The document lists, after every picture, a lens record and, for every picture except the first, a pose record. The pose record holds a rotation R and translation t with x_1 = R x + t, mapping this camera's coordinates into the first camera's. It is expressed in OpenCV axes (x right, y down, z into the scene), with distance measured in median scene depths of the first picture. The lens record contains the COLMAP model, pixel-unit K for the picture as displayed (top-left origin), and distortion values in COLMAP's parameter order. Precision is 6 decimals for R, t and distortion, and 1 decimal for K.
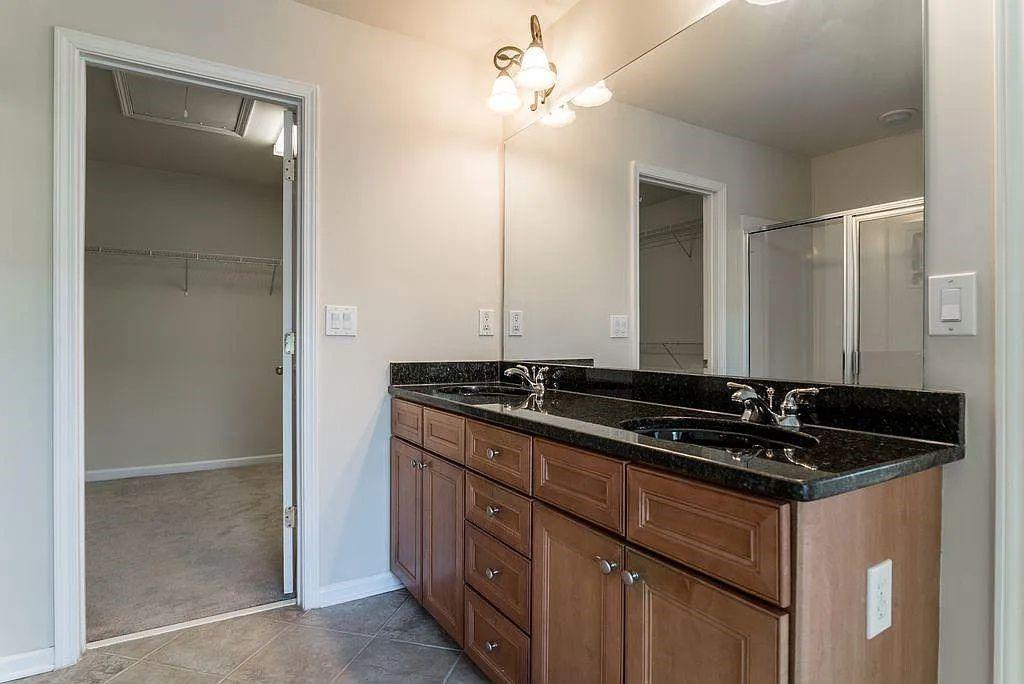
lens RADIAL K [[547.3, 0, 512.0], [0, 547.3, 342.0], [0, 0, 1]] dist [-0.004217, 0.000337]
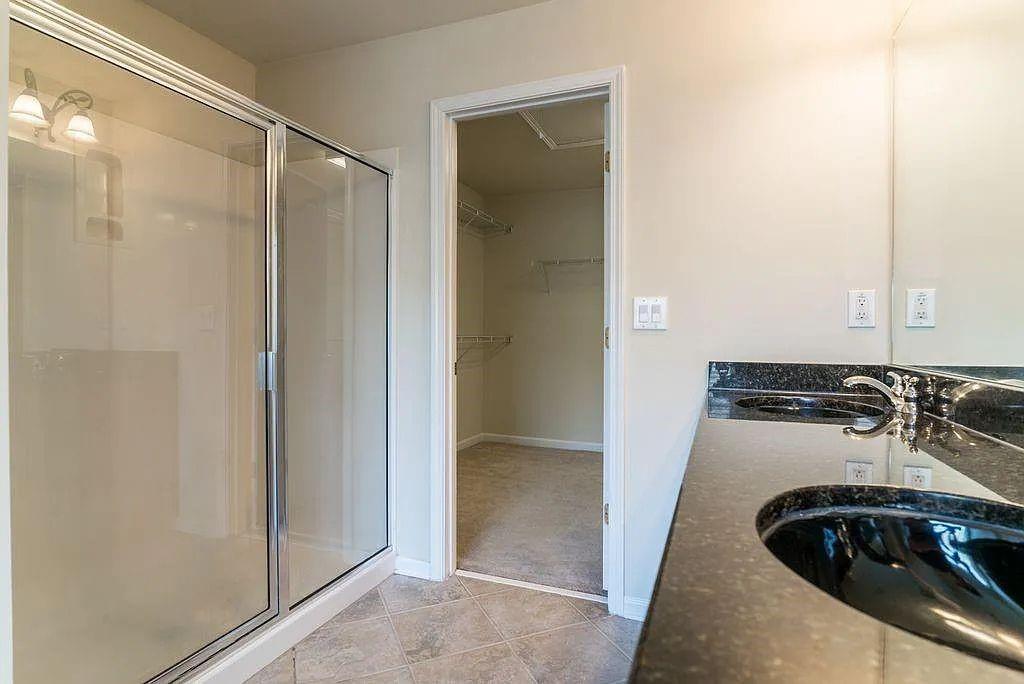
lens RADIAL K [[547.3, 0, 512.0], [0, 547.3, 342.0], [0, 0, 1]] dist [-0.004217, 0.000337]
pose [[0.604080, 0.006754, -0.796895, 0.277894], [-0.001073, 0.999970, 0.007661, 0.001964], [0.796923, -0.003773, 0.604069, 0.269119]]
